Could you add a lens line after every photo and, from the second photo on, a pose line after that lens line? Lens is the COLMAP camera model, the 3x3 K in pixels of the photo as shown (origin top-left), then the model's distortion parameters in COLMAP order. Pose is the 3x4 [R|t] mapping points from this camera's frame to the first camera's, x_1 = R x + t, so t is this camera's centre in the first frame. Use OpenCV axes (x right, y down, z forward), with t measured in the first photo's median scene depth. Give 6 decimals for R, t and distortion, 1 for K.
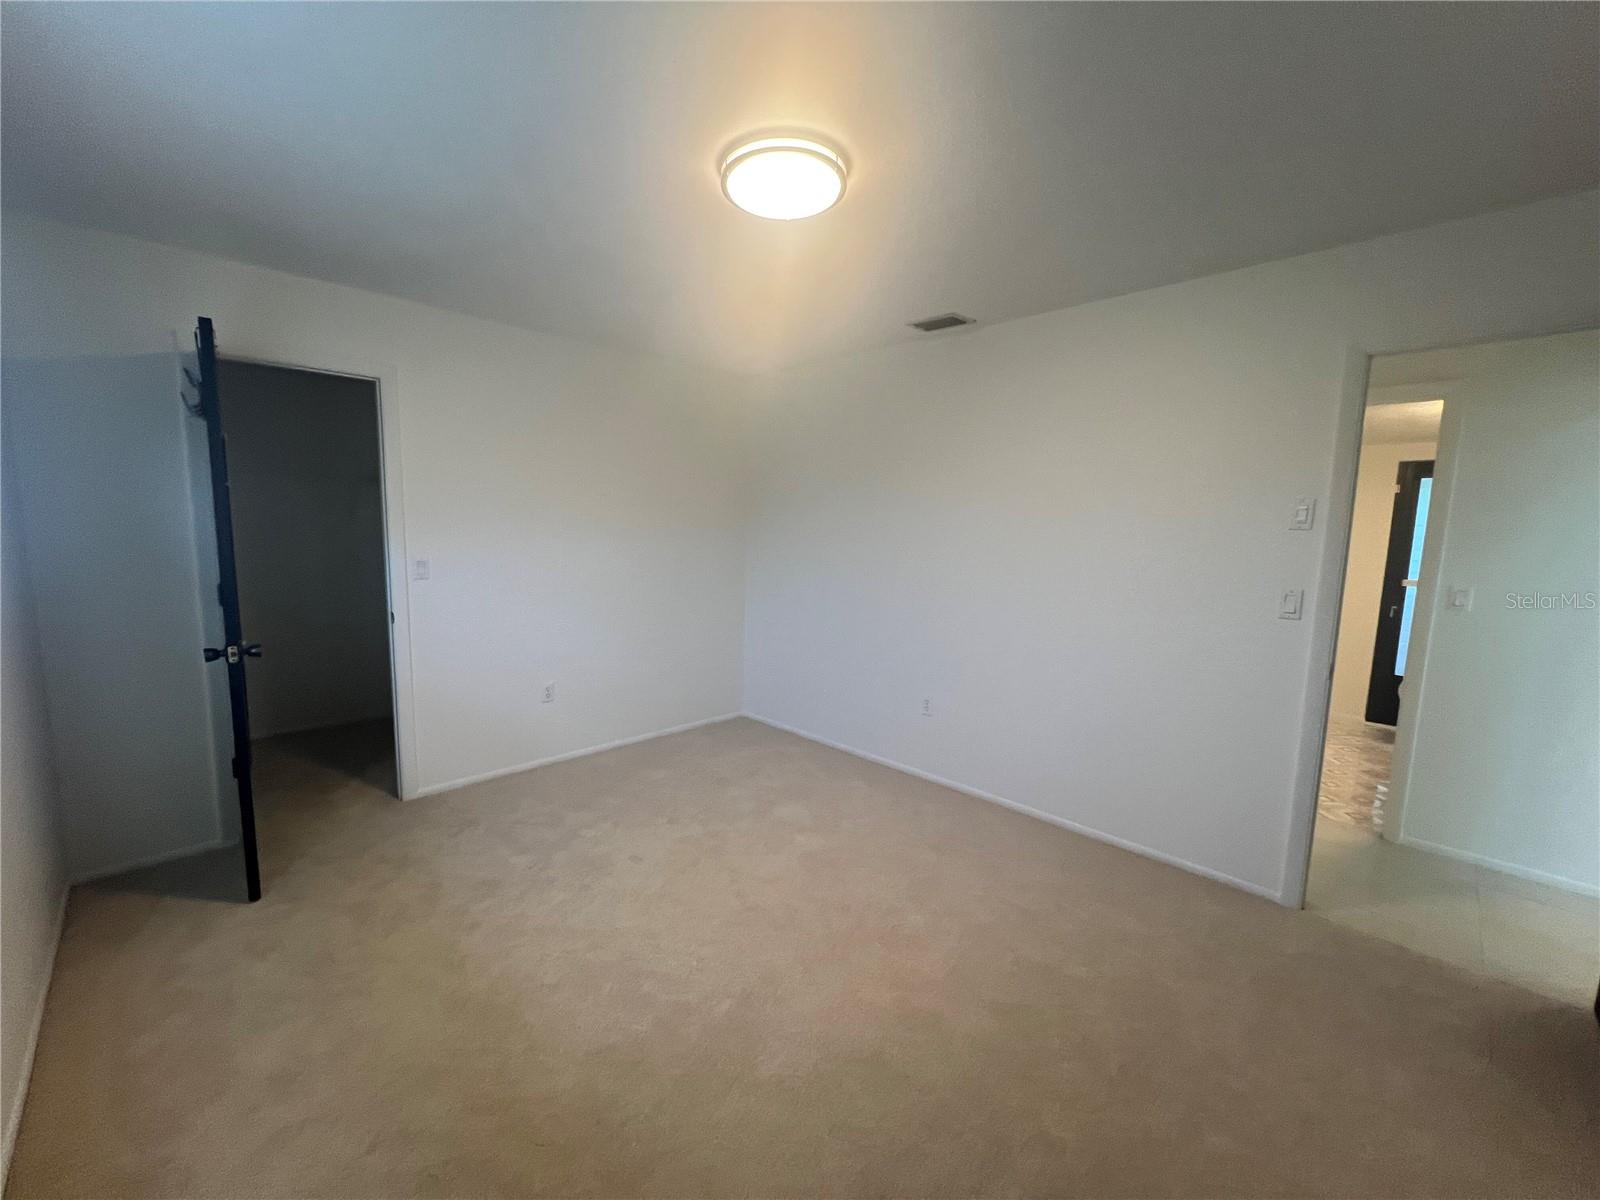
lens RADIAL K [[645.0, 0, 799.2], [0, 645.0, 603.9], [0, 0, 1]] dist [-0.002656, 0.000589]
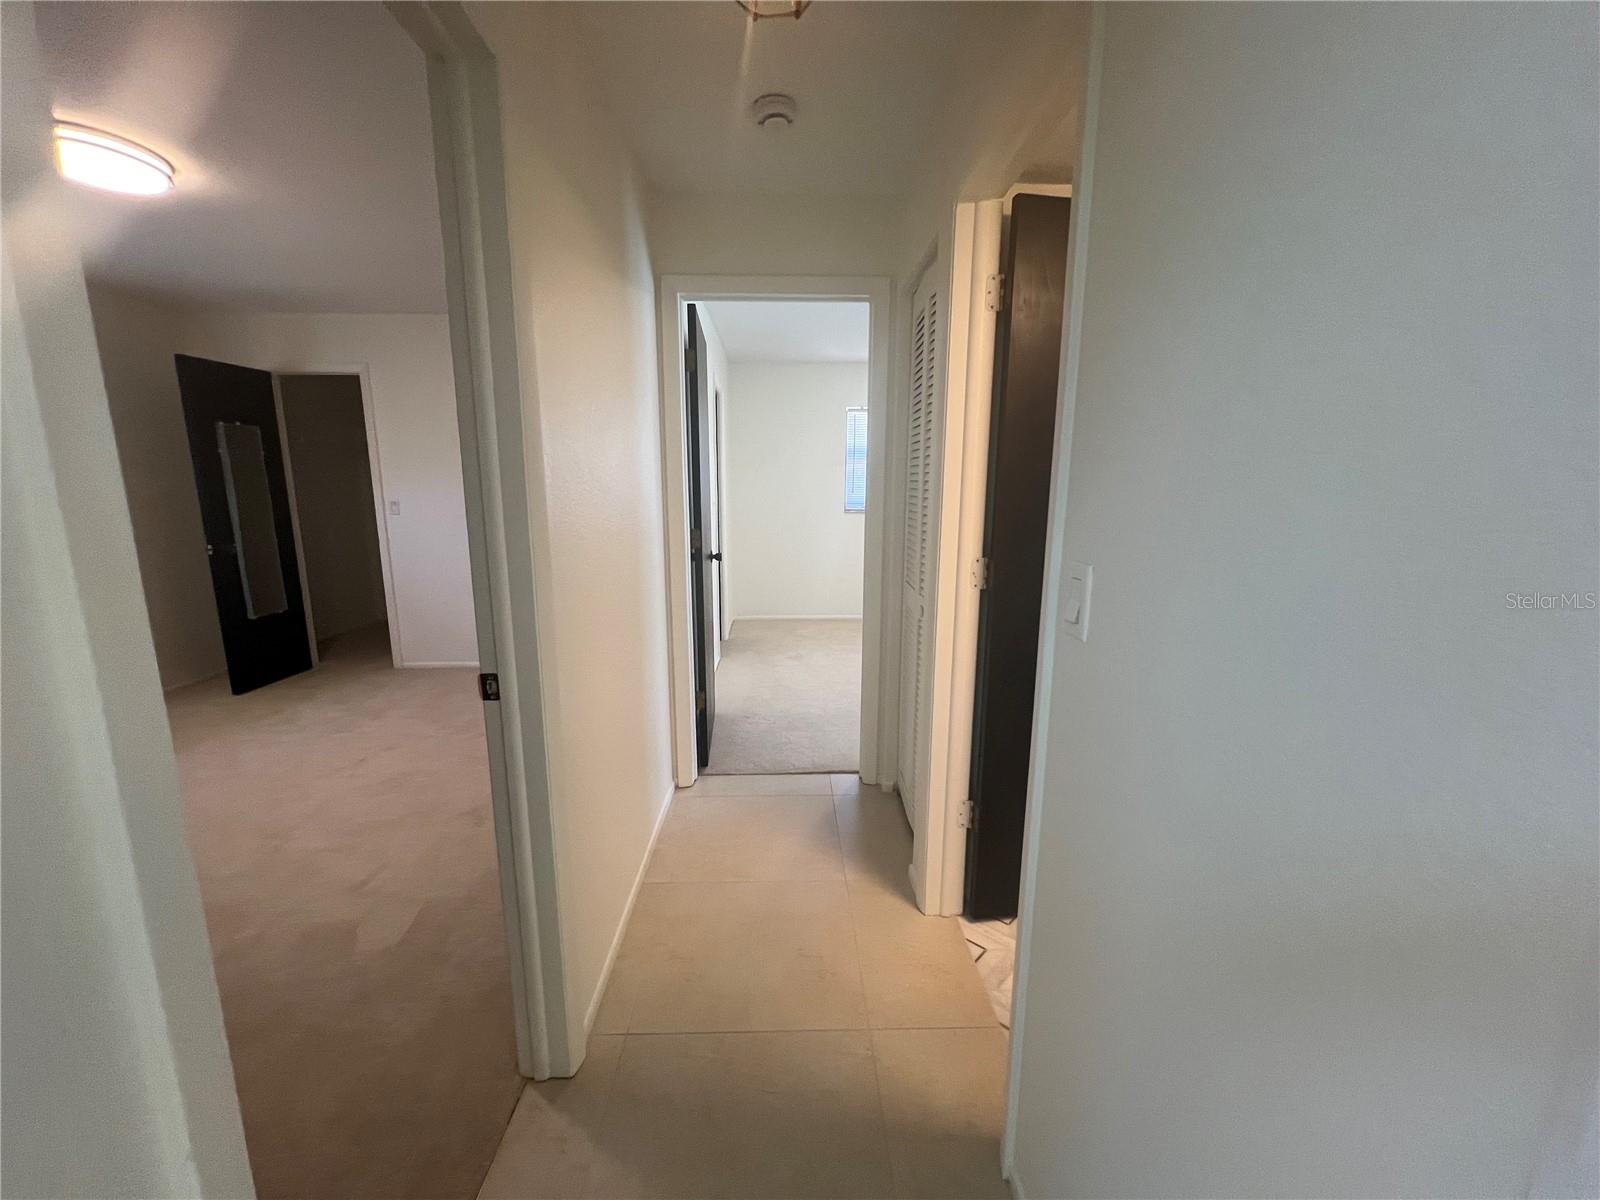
lens RADIAL K [[646.8, 0, 797.2], [0, 646.8, 605.8], [0, 0, 1]] dist [-0.001521, -0.000201]
pose [[0.731957, 0.098505, -0.674193, 1.171173], [-0.058985, 0.994940, 0.081331, -0.007101], [0.678793, -0.019763, 0.734063, 0.634798]]
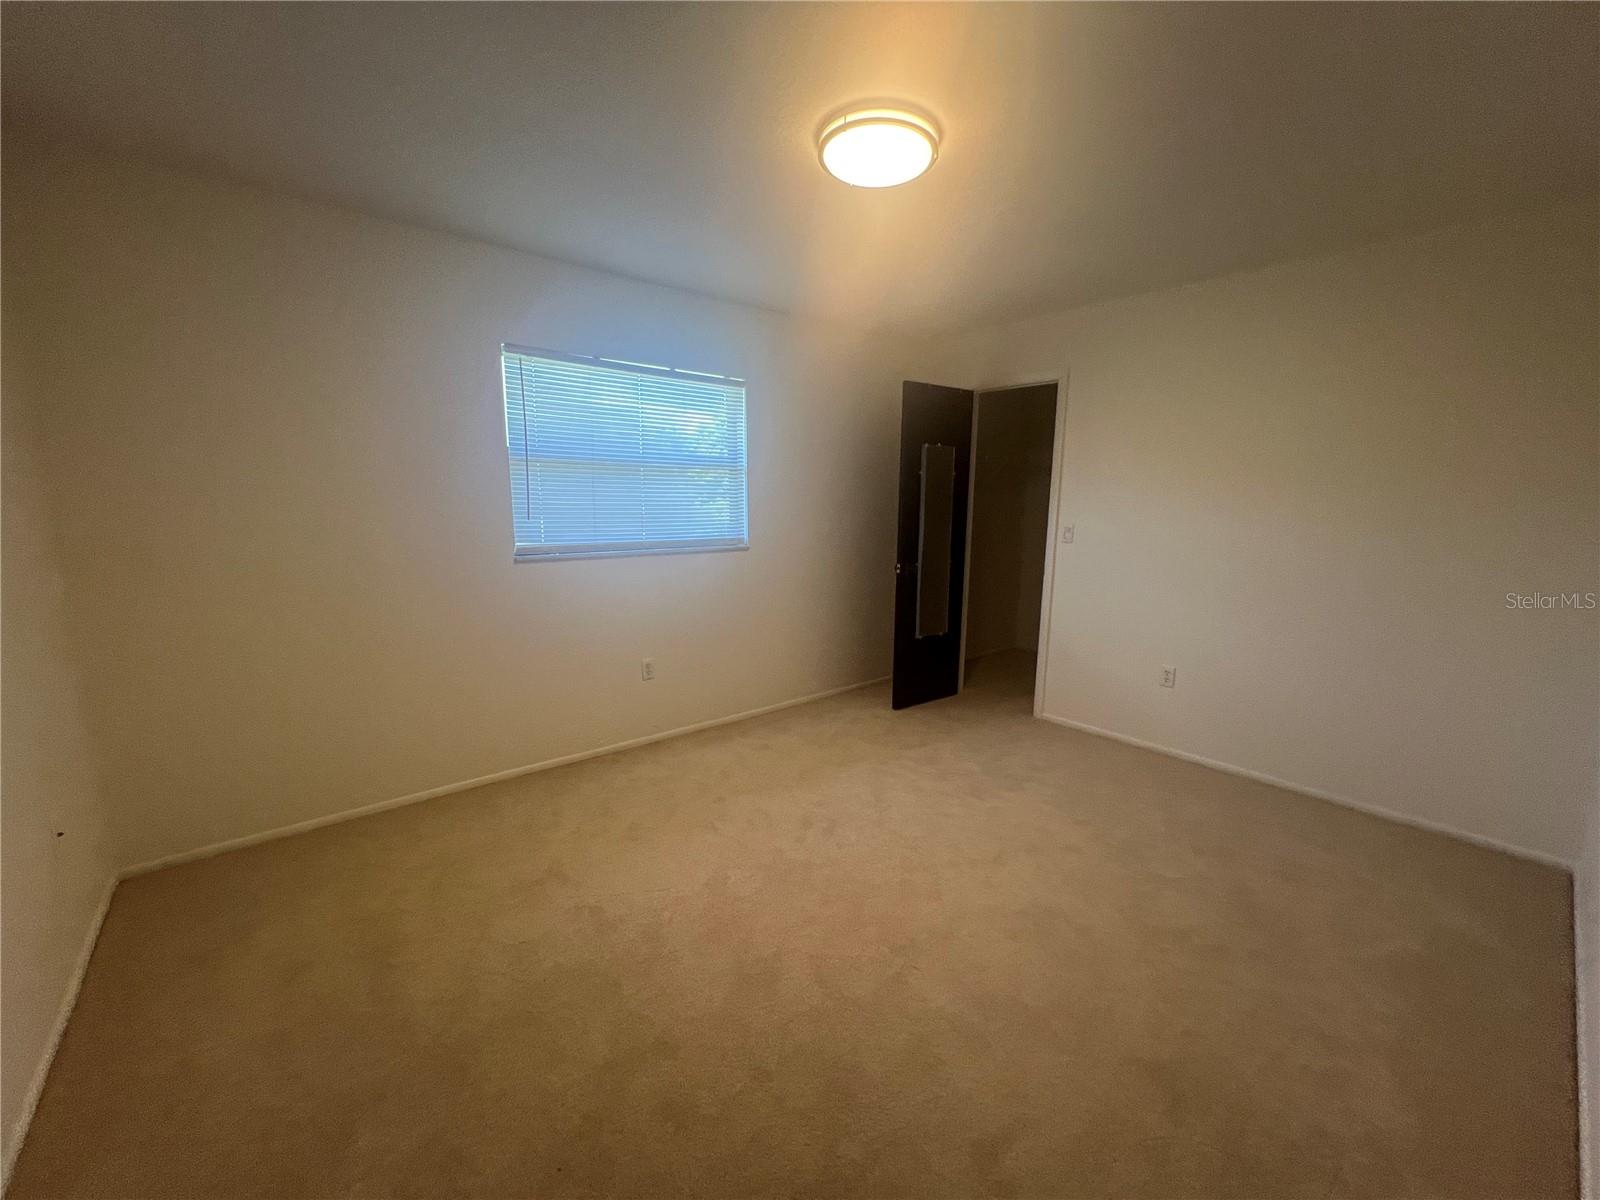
lens RADIAL K [[646.8, 0, 797.2], [0, 646.8, 605.8], [0, 0, 1]] dist [-0.001521, -0.000201]
pose [[-0.073240, 0.166994, -0.983234, 0.754364], [-0.124120, 0.976690, 0.175128, -0.082922], [0.989561, 0.134865, -0.050805, 0.660710]]
